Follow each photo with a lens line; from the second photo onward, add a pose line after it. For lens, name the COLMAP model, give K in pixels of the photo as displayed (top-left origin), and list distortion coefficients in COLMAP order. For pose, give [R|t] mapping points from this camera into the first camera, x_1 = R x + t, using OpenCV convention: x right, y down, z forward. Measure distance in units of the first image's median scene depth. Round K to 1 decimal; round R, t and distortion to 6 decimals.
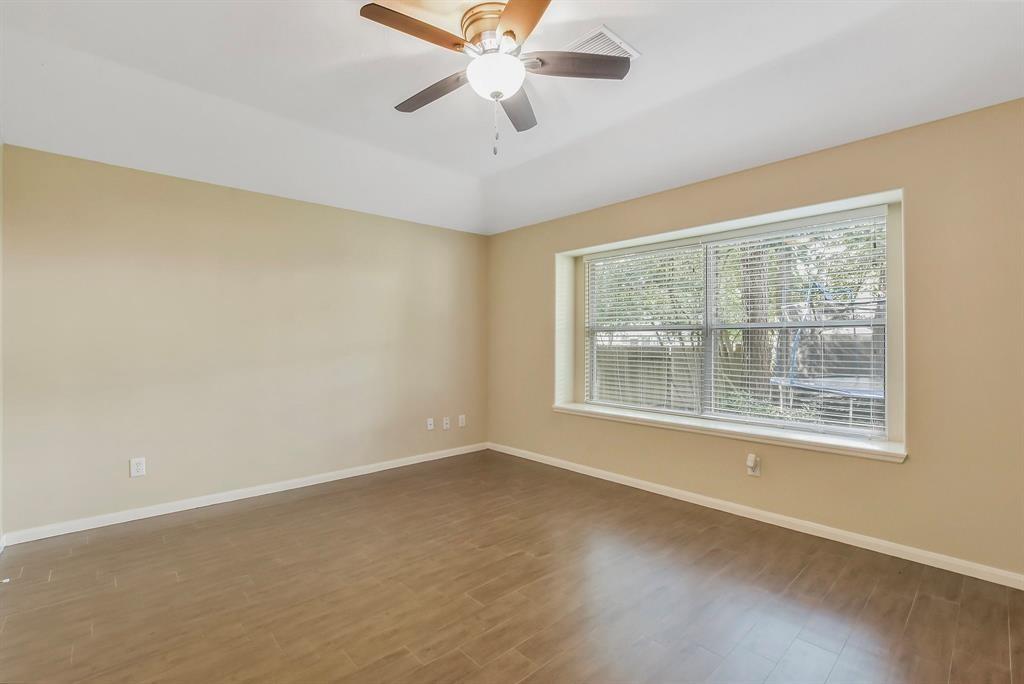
lens RADIAL K [[458.1, 0, 511.7], [0, 458.1, 342.9], [0, 0, 1]] dist [-0.001080, 0.000006]
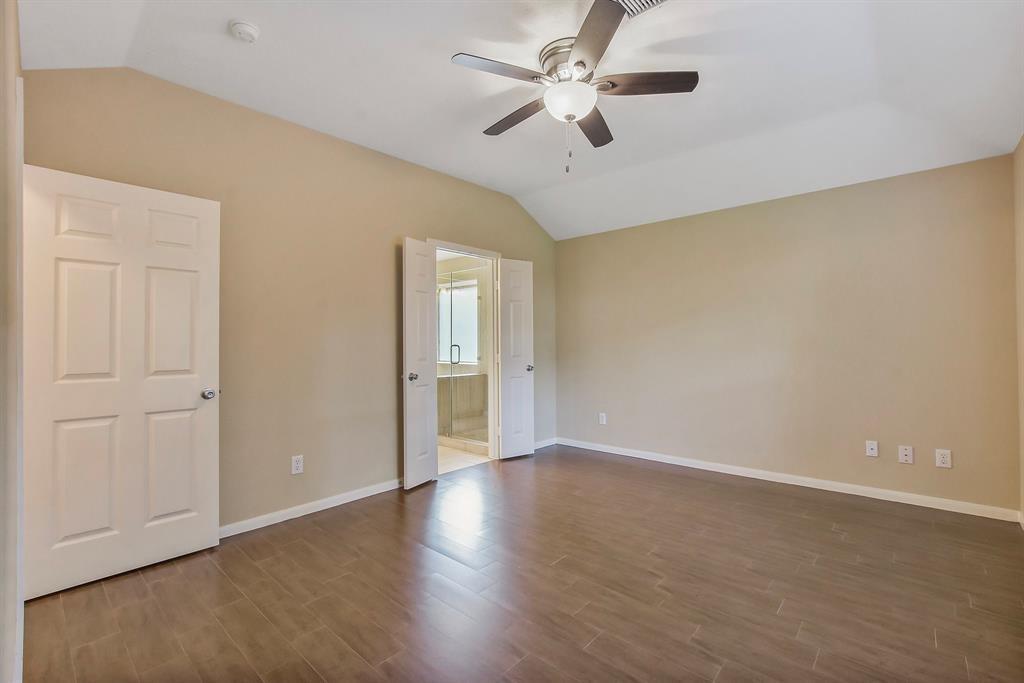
lens RADIAL K [[446.0, 0, 515.9], [0, 446.0, 336.4], [0, 0, 1]] dist [-0.000502, -0.000549]
pose [[0.108855, -0.011120, -0.993995, 0.818161], [0.017159, 0.999809, -0.009306, -0.014505], [0.993910, -0.016043, 0.109025, 0.584466]]
